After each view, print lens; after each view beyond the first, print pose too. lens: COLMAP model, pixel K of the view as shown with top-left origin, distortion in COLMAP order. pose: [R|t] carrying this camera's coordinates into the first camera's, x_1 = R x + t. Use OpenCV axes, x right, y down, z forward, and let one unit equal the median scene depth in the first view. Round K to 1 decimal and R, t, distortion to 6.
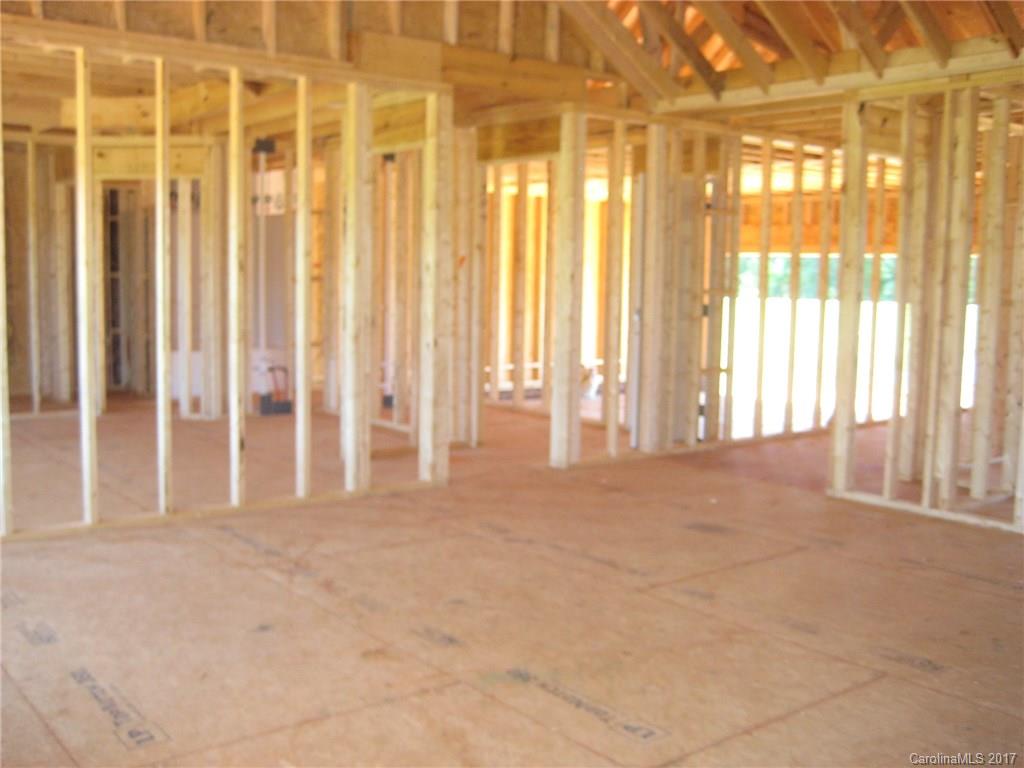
lens RADIAL K [[1066.4, 0, 507.0], [0, 1066.4, 378.9], [0, 0, 1]] dist [-0.154350, 0.204901]
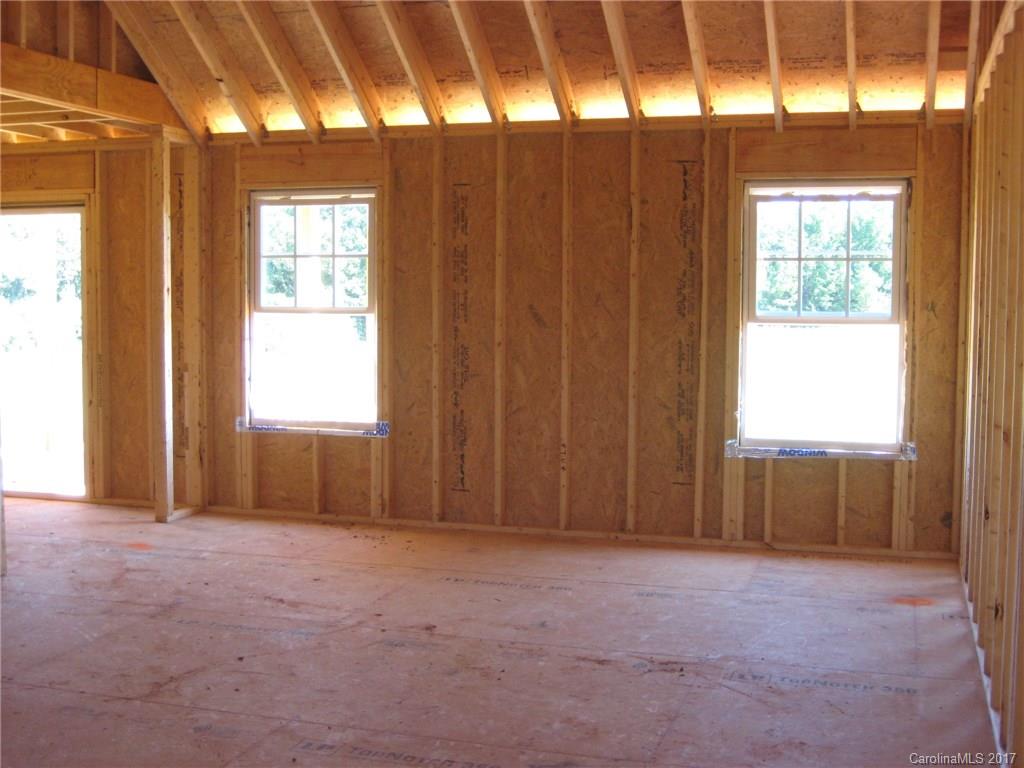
lens RADIAL K [[1274.4, 0, 500.8], [0, 1274.4, 388.3], [0, 0, 1]] dist [-0.148821, 0.179677]
pose [[-0.828194, 0.016682, -0.560193, 0.366210], [-0.078427, 0.986272, 0.145318, -0.137754], [0.554926, 0.164285, -0.815516, 1.287963]]
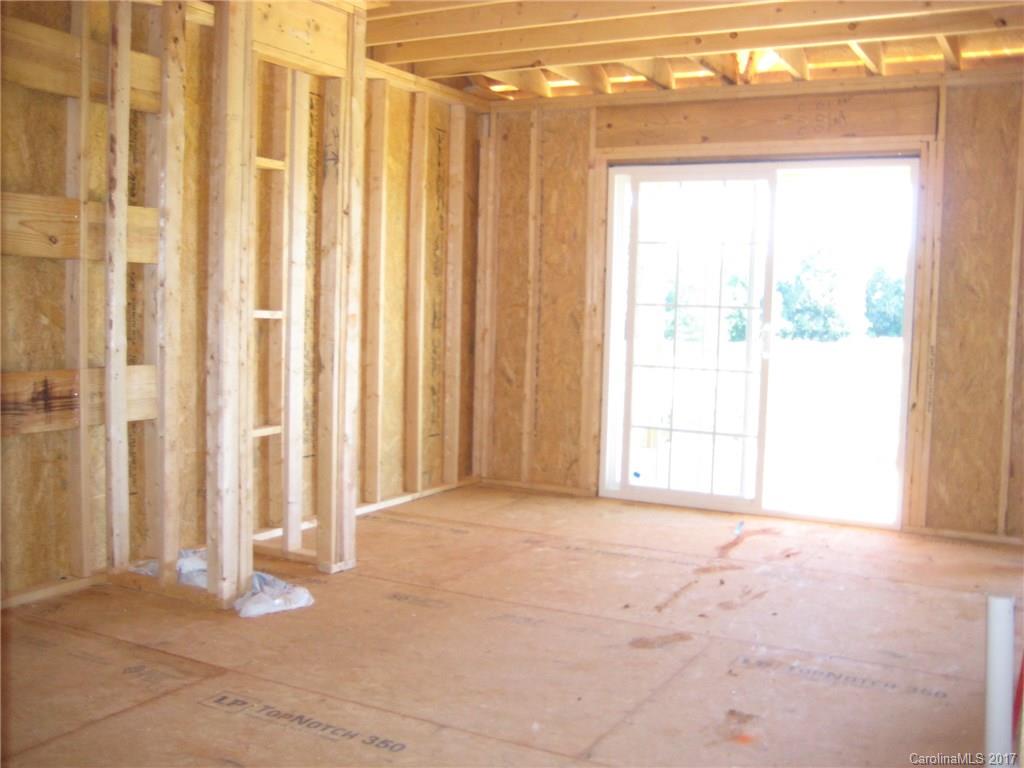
lens RADIAL K [[1066.4, 0, 507.0], [0, 1066.4, 378.9], [0, 0, 1]] dist [-0.154350, 0.204901]
pose [[-0.919639, -0.013180, -0.392543, 0.642036], [-0.081525, 0.984075, 0.157953, -0.027316], [0.384210, 0.177262, -0.906069, 0.615296]]
